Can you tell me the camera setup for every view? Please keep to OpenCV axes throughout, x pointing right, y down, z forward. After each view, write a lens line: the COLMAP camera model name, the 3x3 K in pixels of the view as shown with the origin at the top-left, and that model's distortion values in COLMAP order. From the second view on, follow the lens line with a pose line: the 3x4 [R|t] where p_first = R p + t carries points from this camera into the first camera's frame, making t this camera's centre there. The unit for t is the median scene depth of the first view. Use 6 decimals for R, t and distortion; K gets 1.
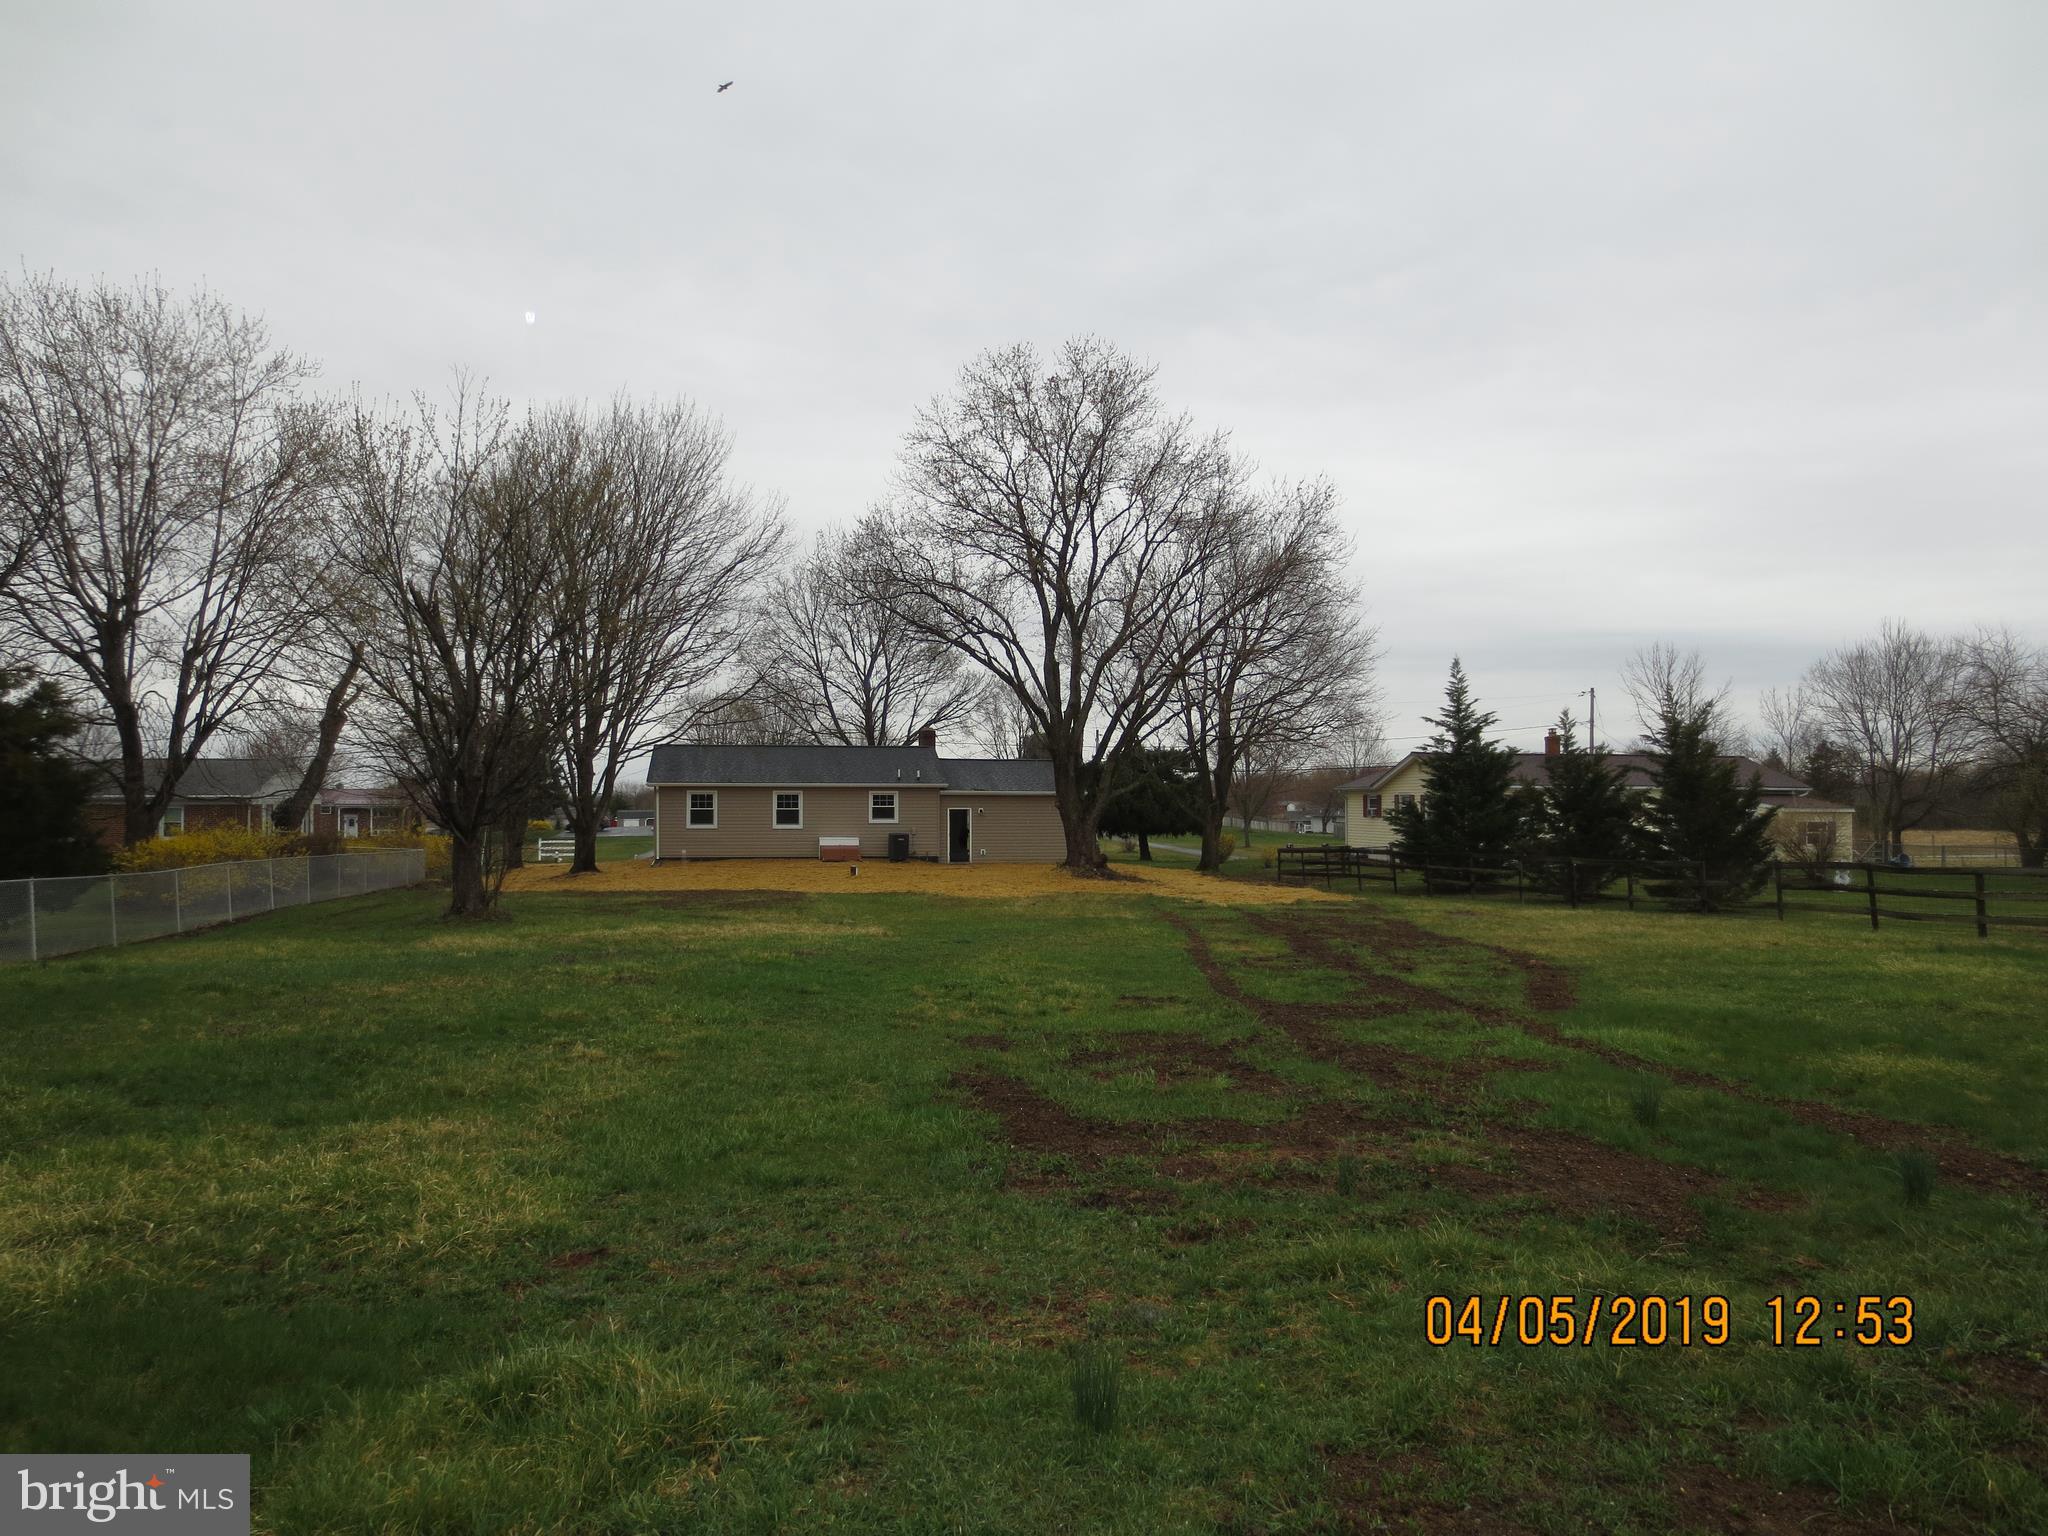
lens RADIAL K [[1445.1, 0, 1020.2], [0, 1445.1, 764.6], [0, 0, 1]] dist [-0.038628, 0.019196]
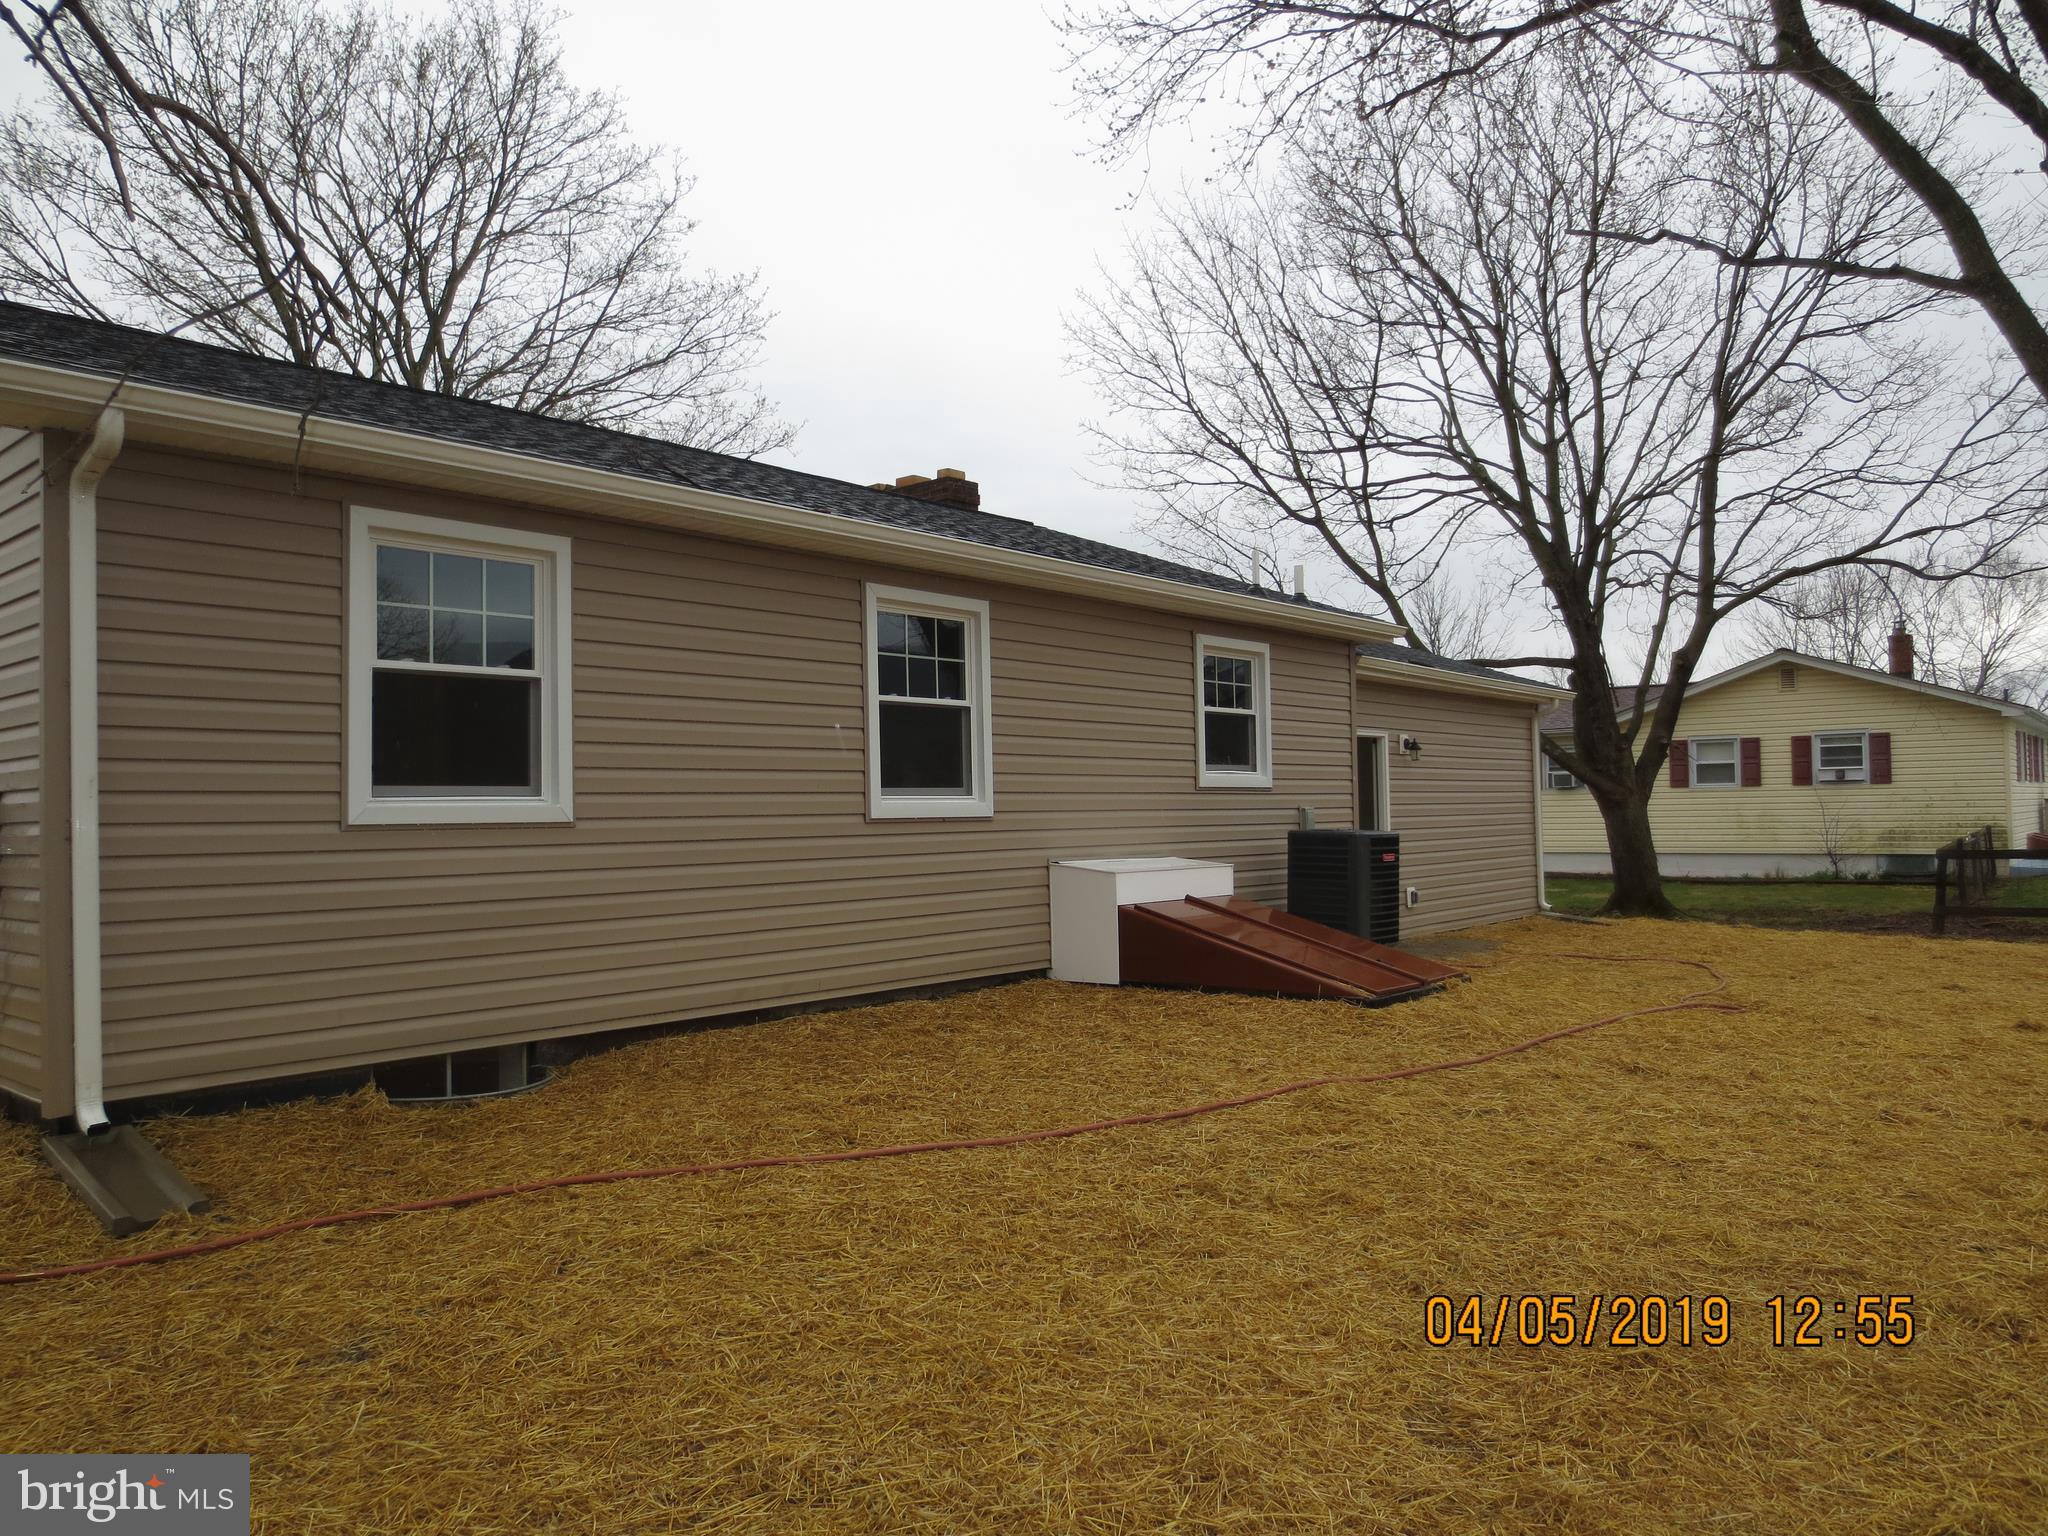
lens RADIAL K [[1445.1, 0, 1017.7], [0, 1445.1, 775.5], [0, 0, 1]] dist [-0.038628, 0.019196]
pose [[0.781874, 0.003399, 0.623427, -0.259364], [-0.002930, 0.999994, -0.001778, 0.039672], [-0.623429, -0.000436, 0.781880, 0.859928]]
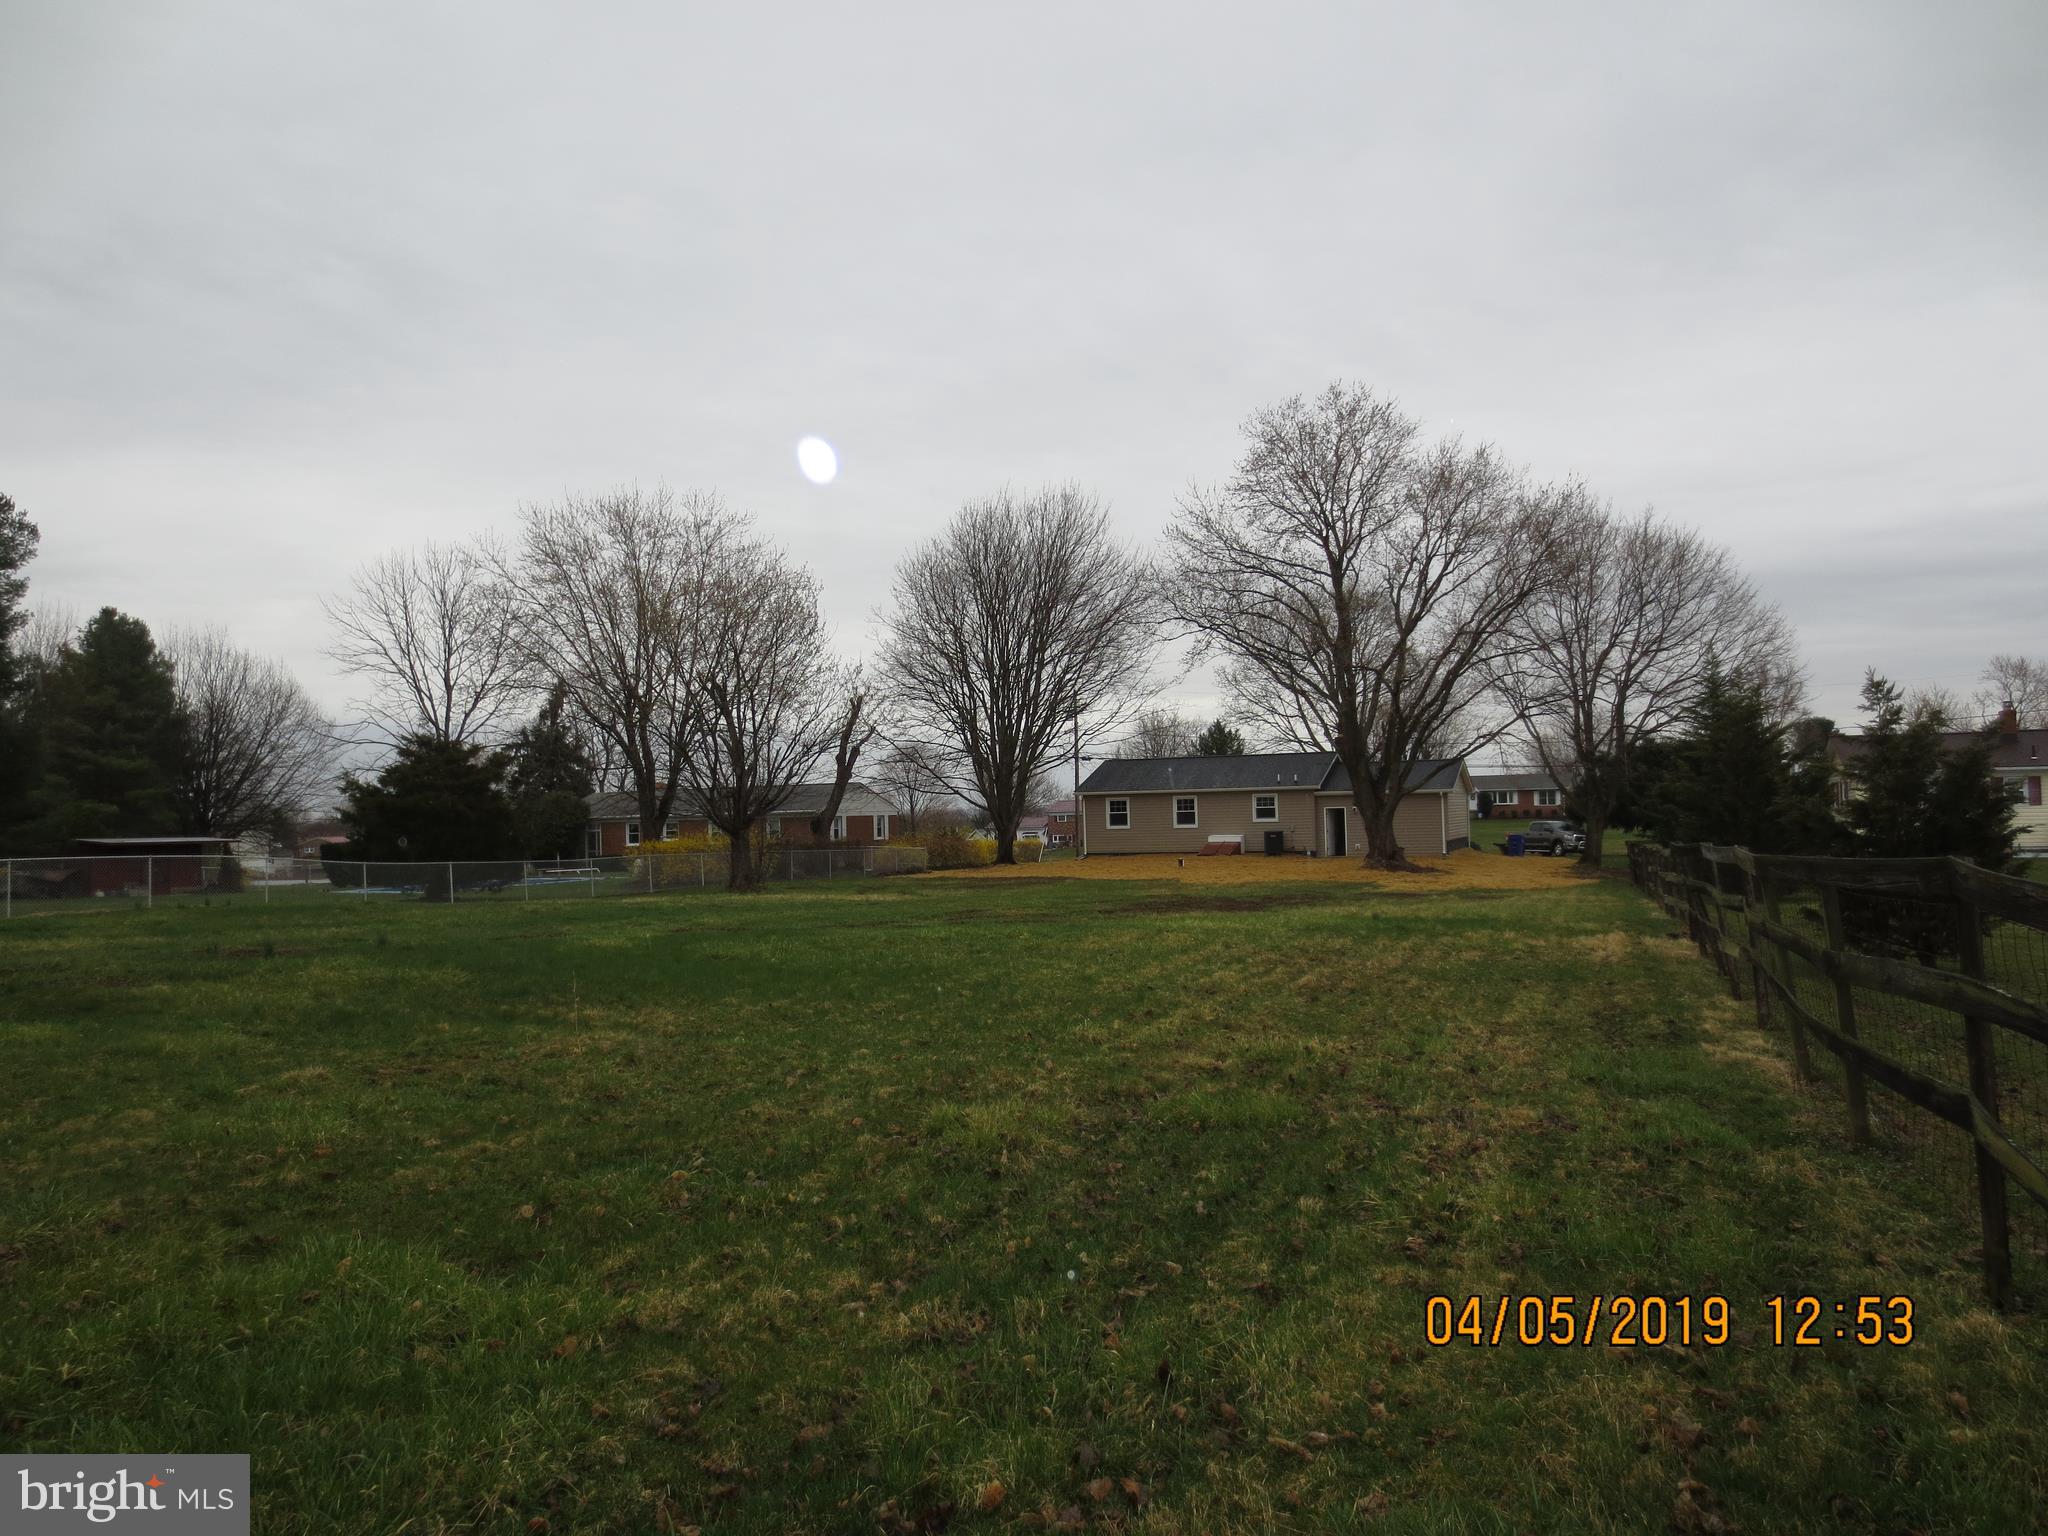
lens RADIAL K [[1445.1, 0, 1017.0], [0, 1445.1, 778.5], [0, 0, 1]] dist [-0.038628, 0.019196]
pose [[0.827251, -0.033185, -0.560852, 0.388480], [0.038165, 0.999267, -0.002833, 0.001897], [0.560535, -0.019061, 0.827912, -0.055080]]
